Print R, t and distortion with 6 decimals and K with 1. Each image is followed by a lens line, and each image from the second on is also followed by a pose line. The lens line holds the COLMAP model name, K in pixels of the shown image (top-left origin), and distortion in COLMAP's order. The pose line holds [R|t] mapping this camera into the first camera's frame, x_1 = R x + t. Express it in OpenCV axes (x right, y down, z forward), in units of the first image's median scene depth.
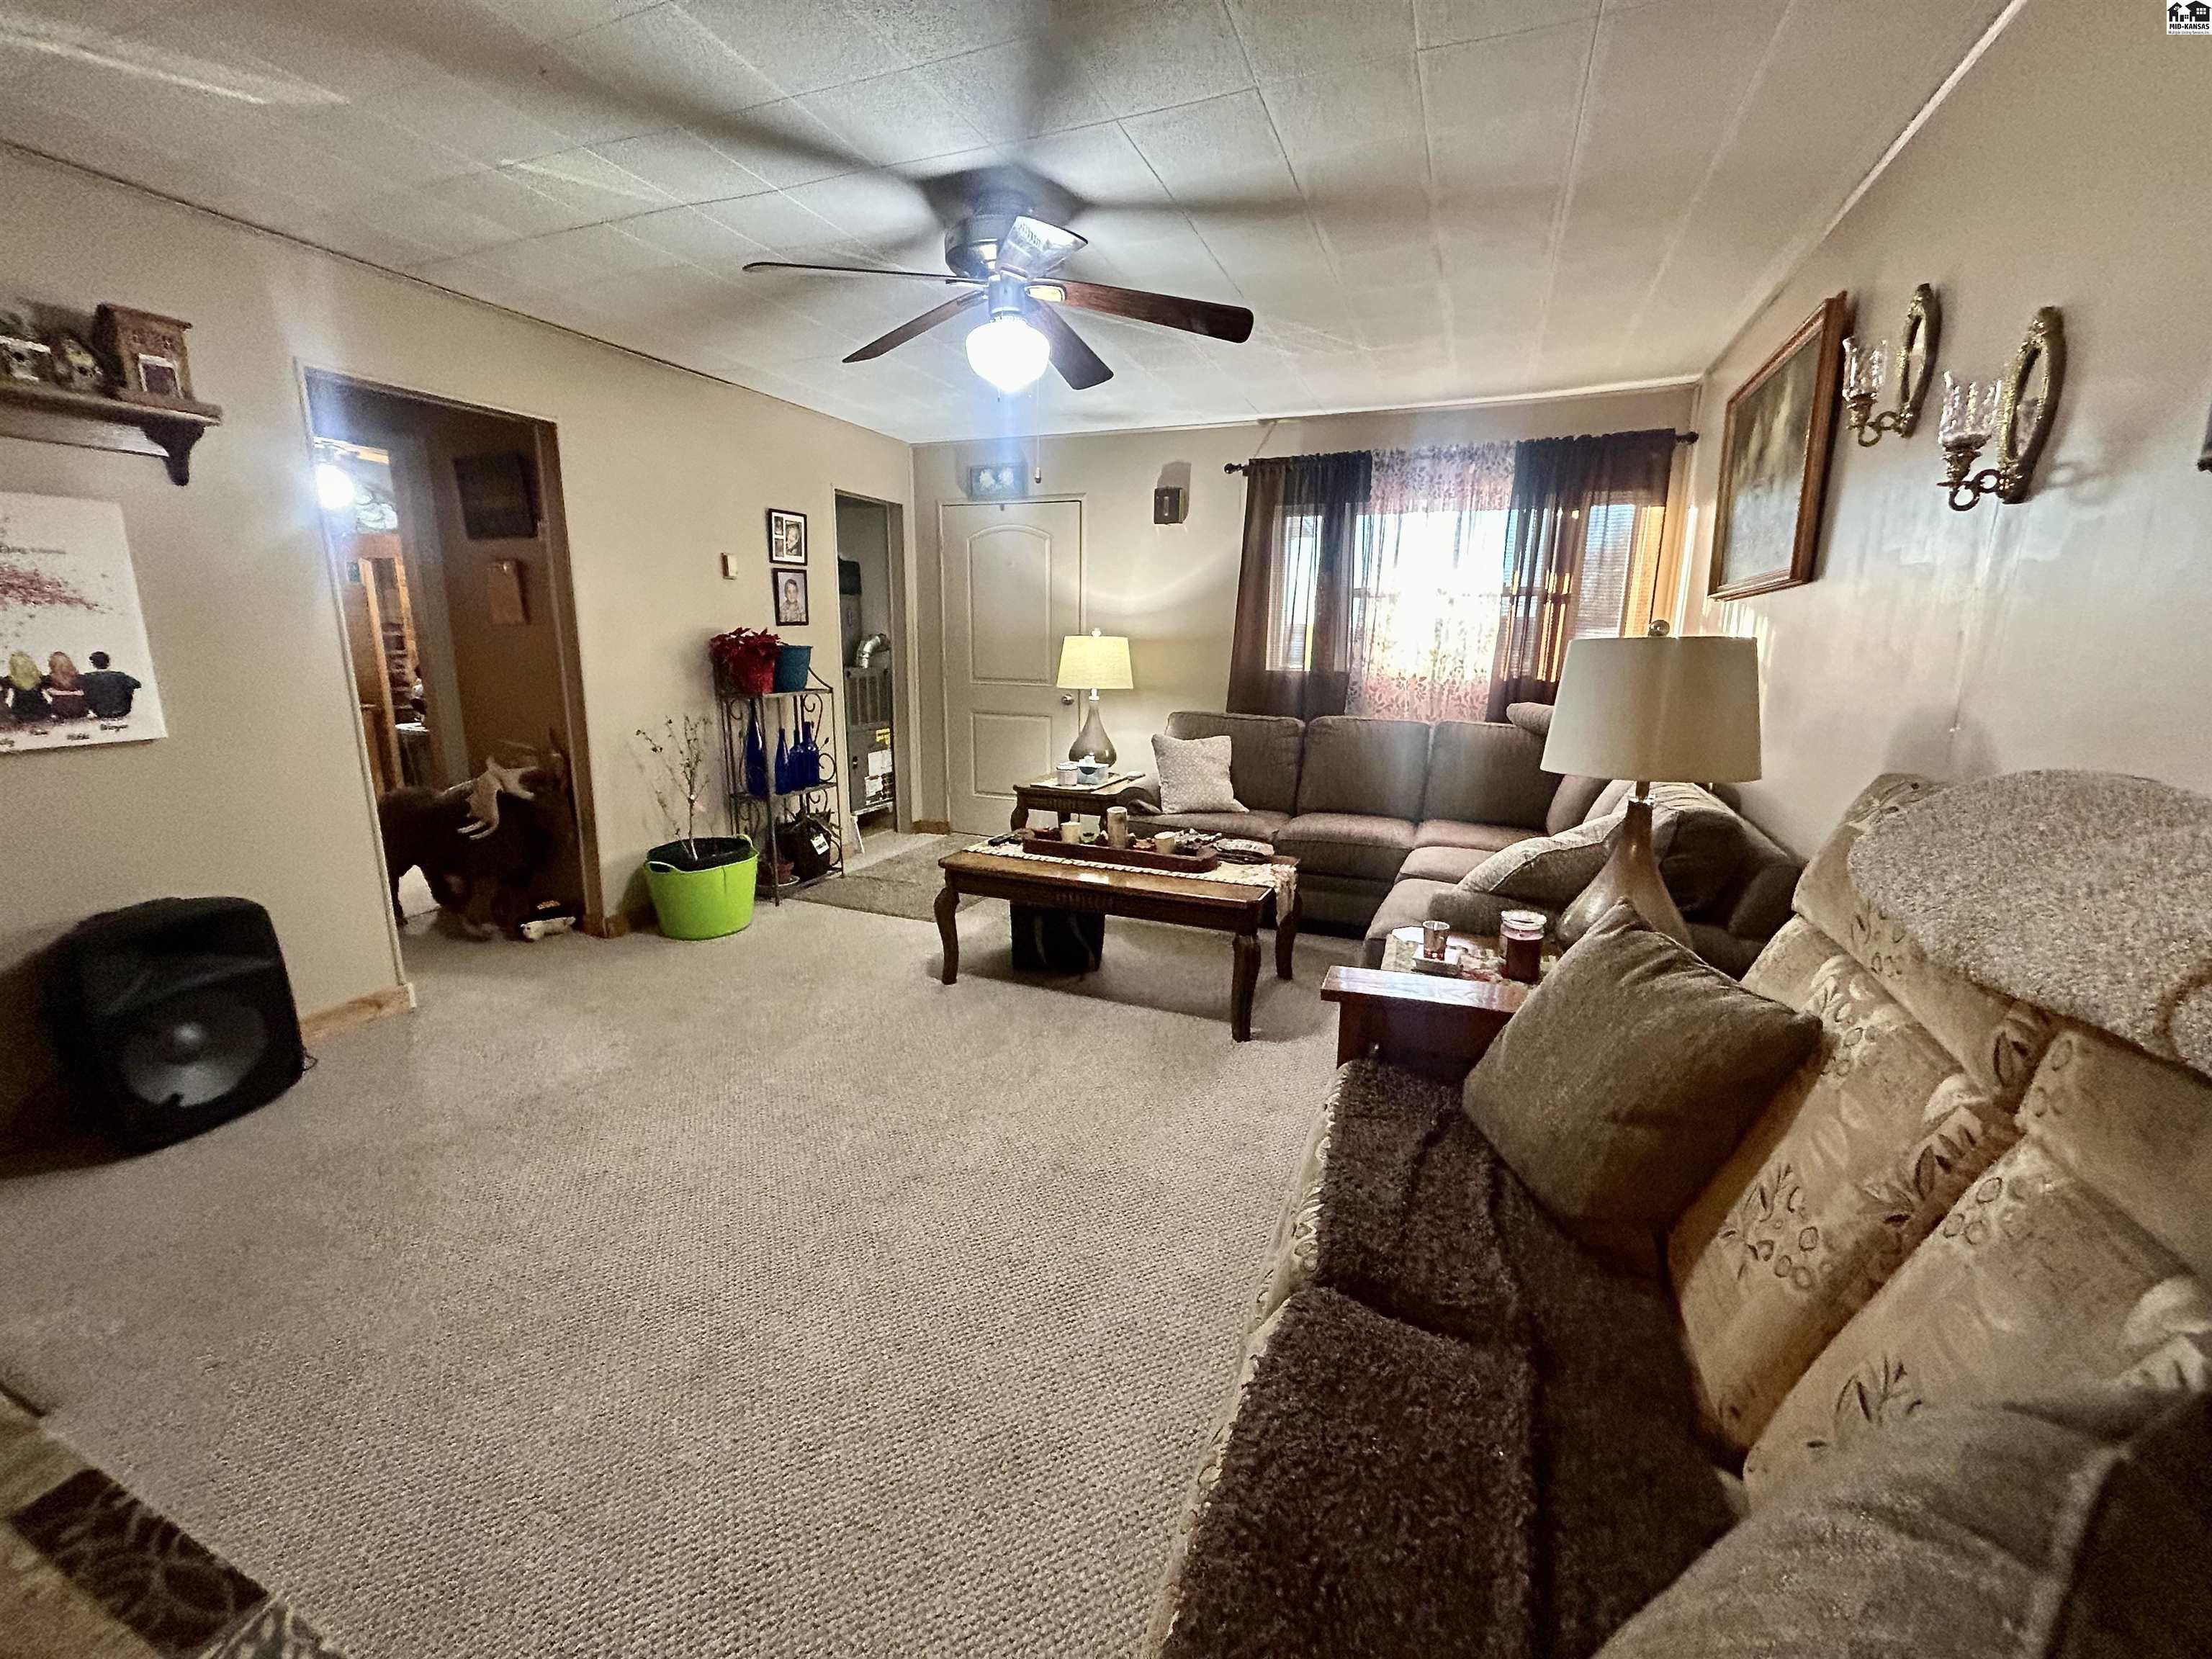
lens RADIAL K [[893.5, 0, 1082.5], [0, 893.5, 834.9], [0, 0, 1]] dist [-0.008065, -0.000031]
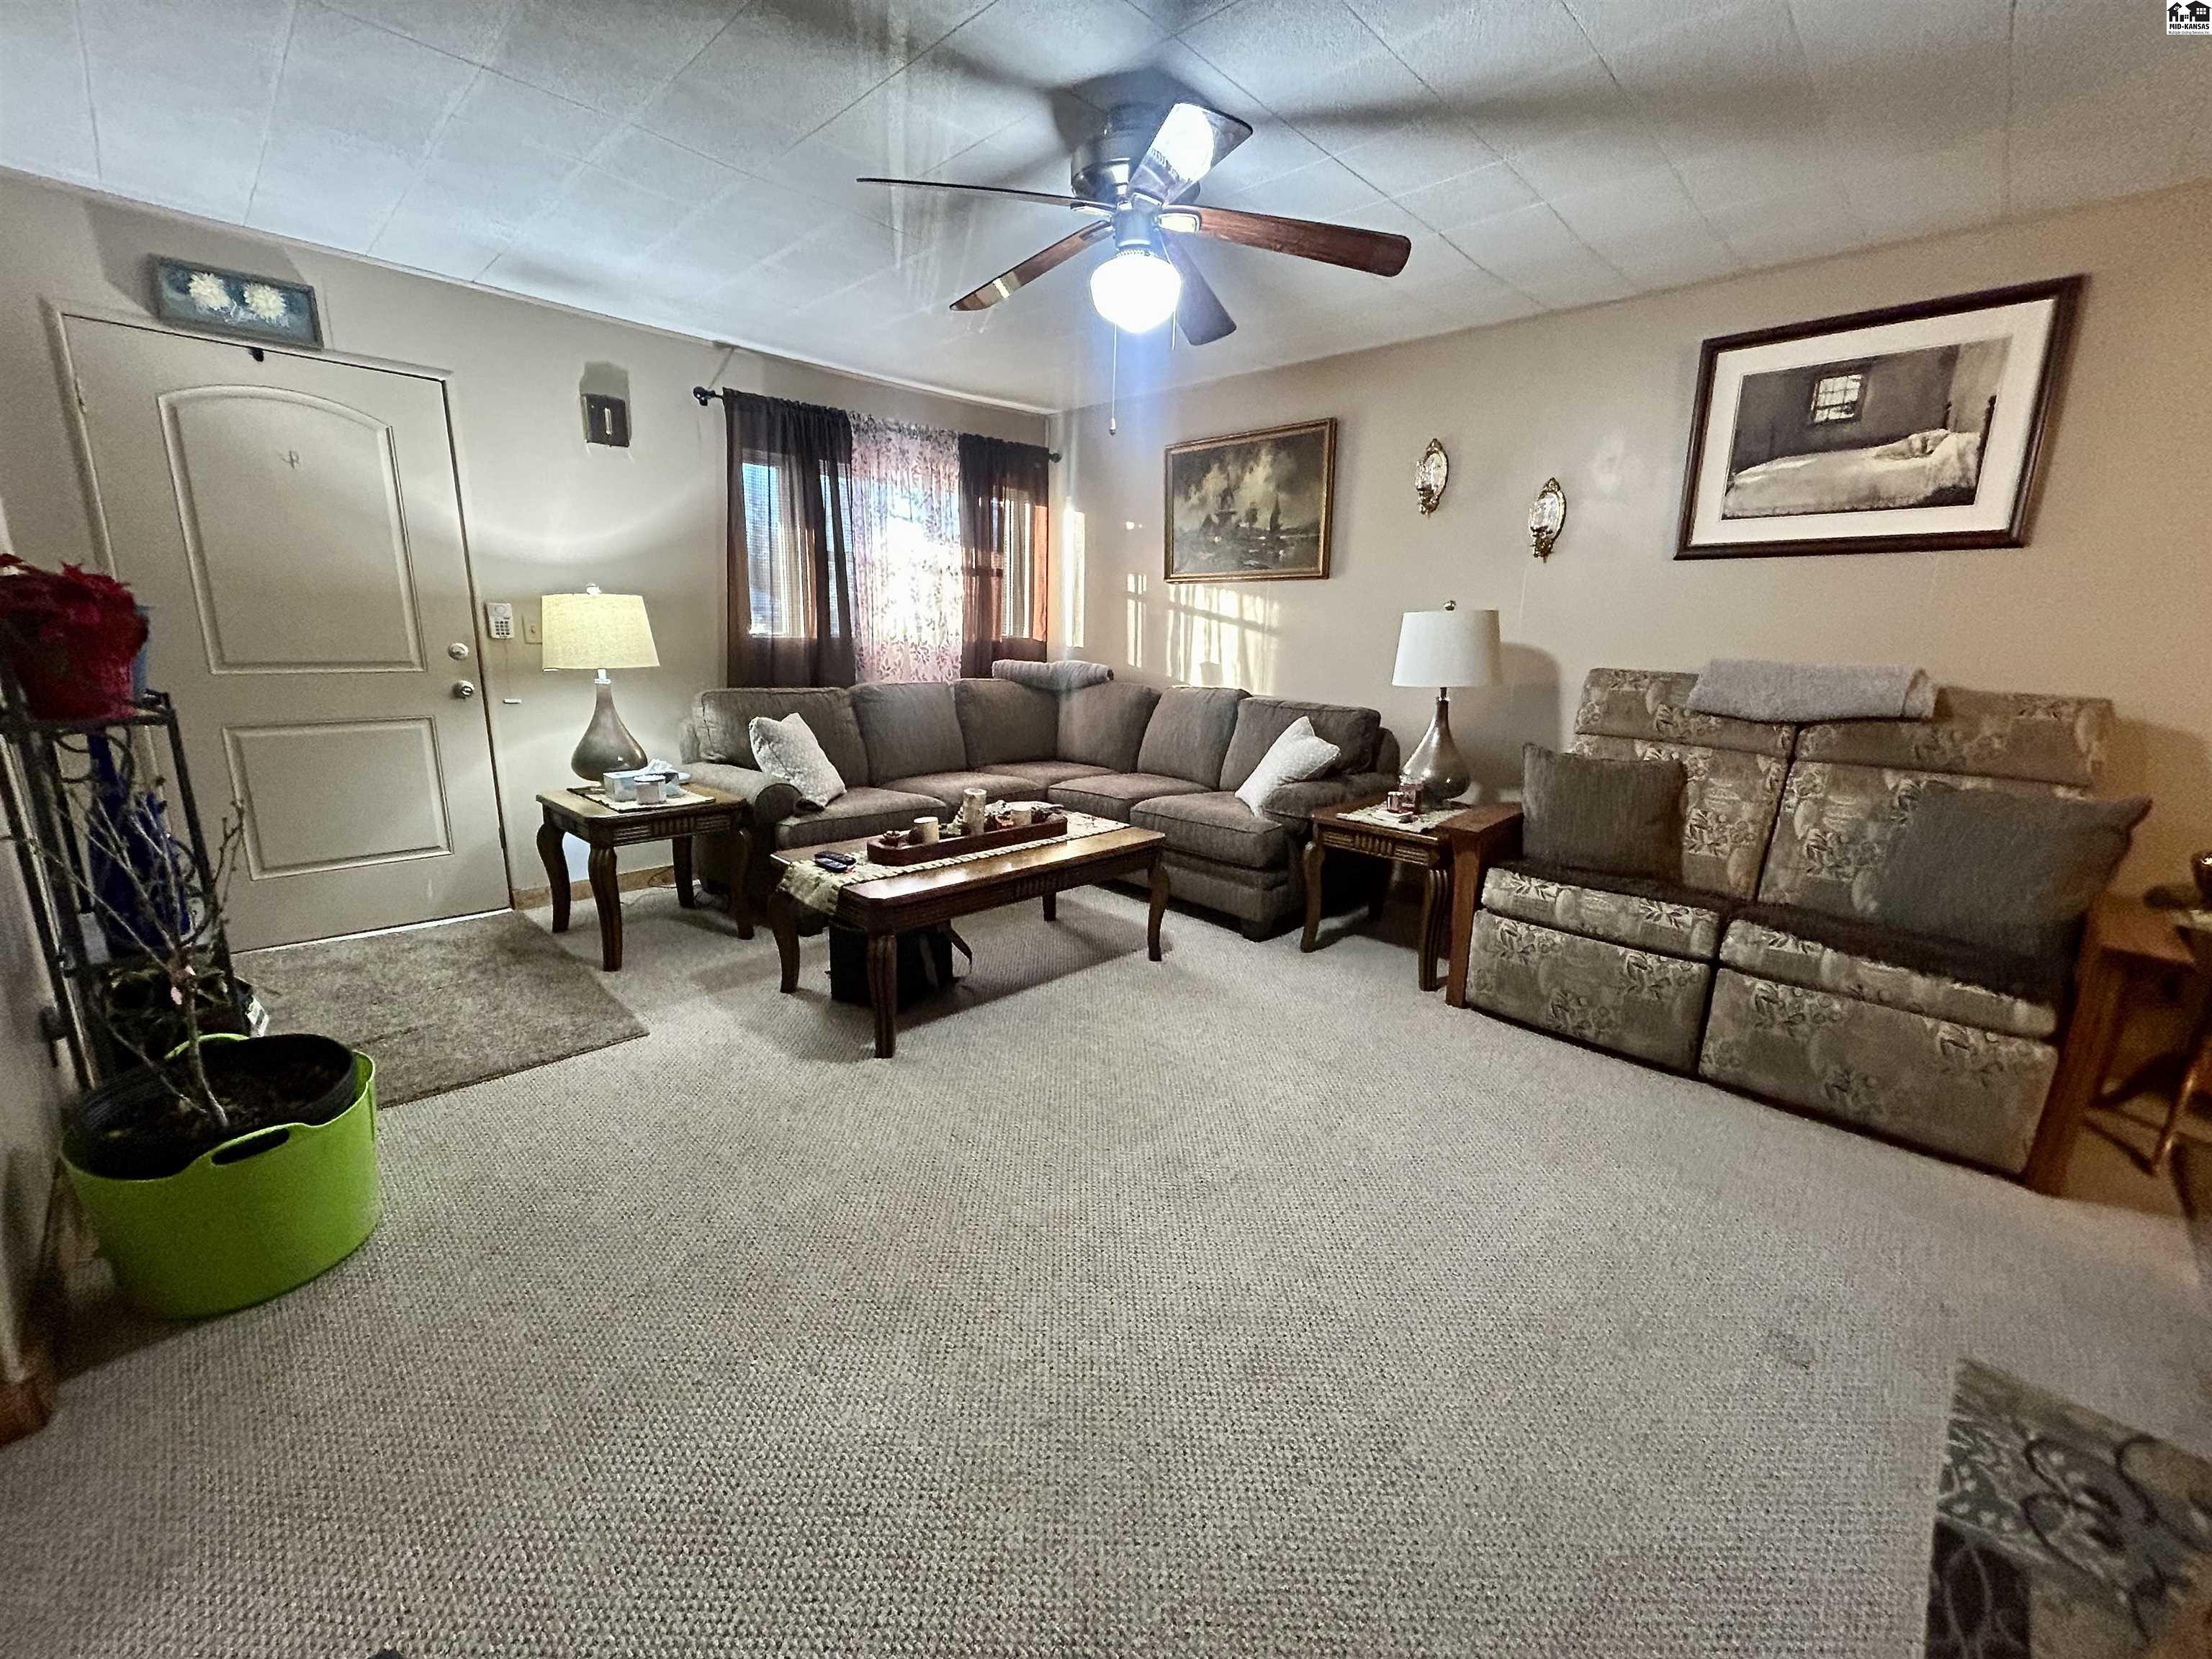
lens RADIAL K [[923.7, 0, 1110.8], [0, 923.7, 828.7], [0, 0, 1]] dist [-0.001116, 0.000311]
pose [[0.351877, -0.209031, 0.912408, -0.615905], [0.184510, 0.971112, 0.151322, -0.085601], [-0.917681, 0.115102, 0.380281, 0.407234]]
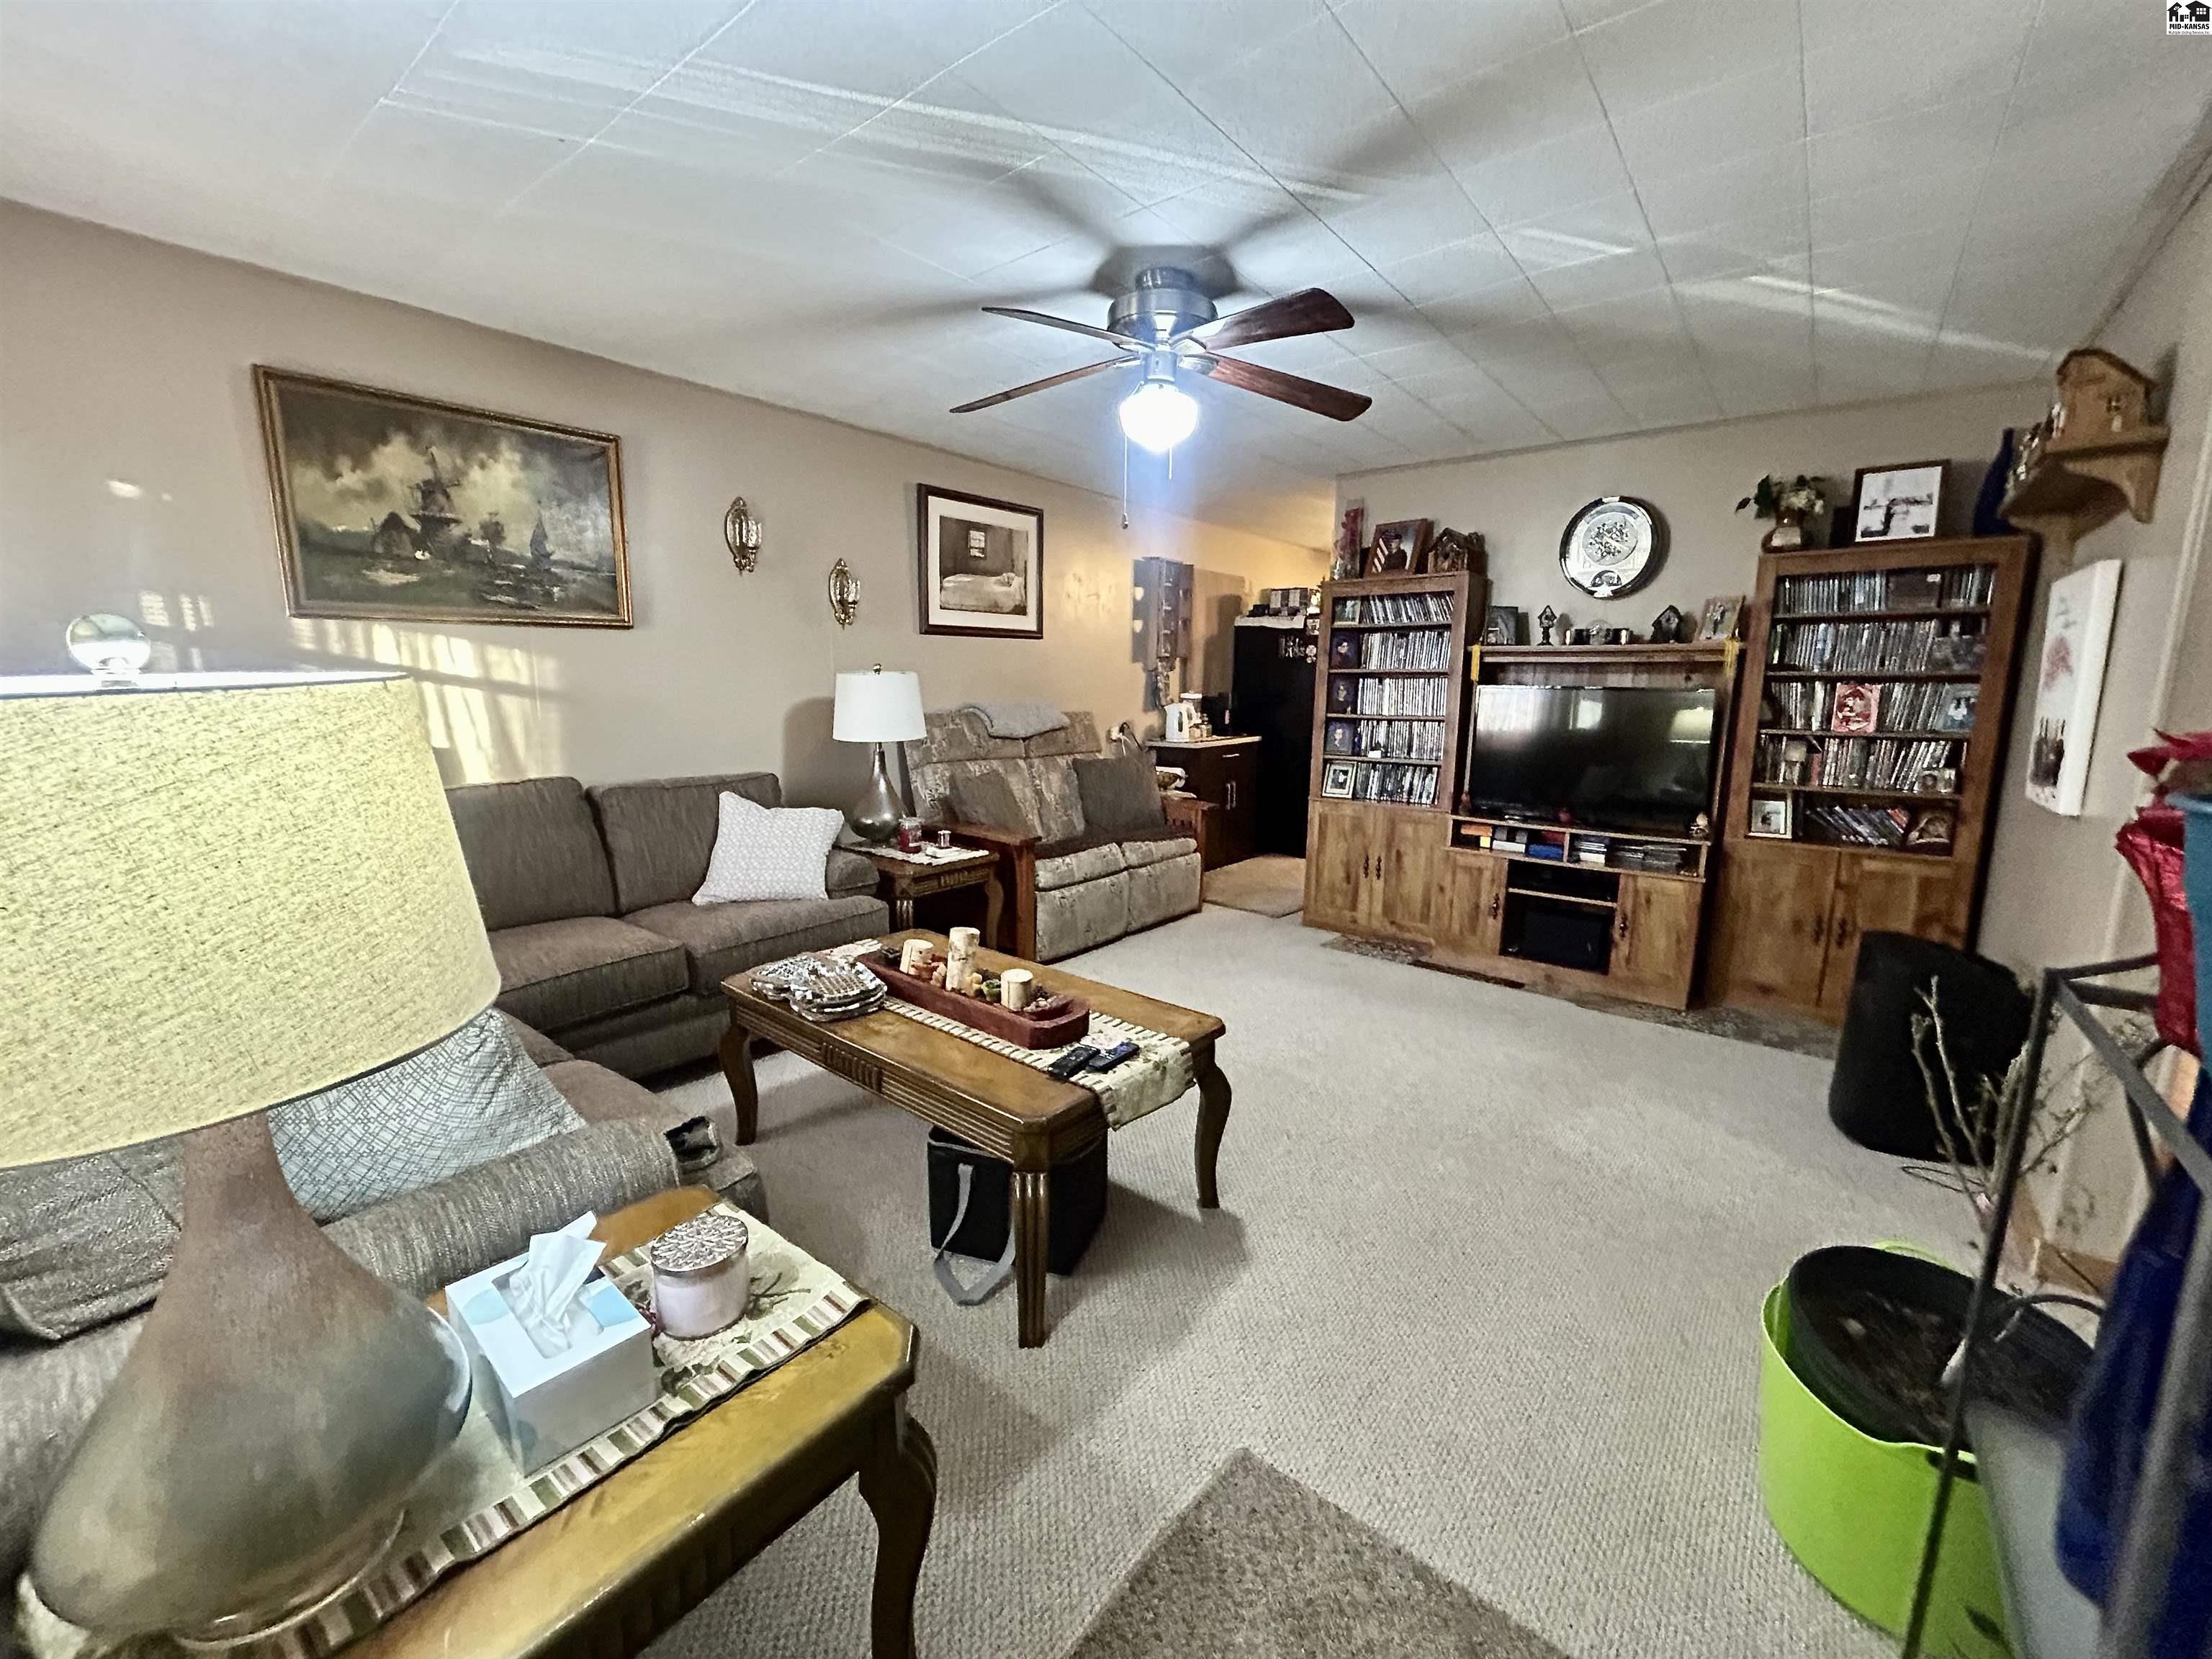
lens RADIAL K [[923.7, 0, 1110.8], [0, 923.7, 828.7], [0, 0, 1]] dist [-0.001116, 0.000311]
pose [[-0.971871, -0.066675, 0.225877, -0.182397], [0.022785, 0.927971, 0.371956, -0.282597], [-0.234407, 0.366640, -0.900349, 1.234336]]
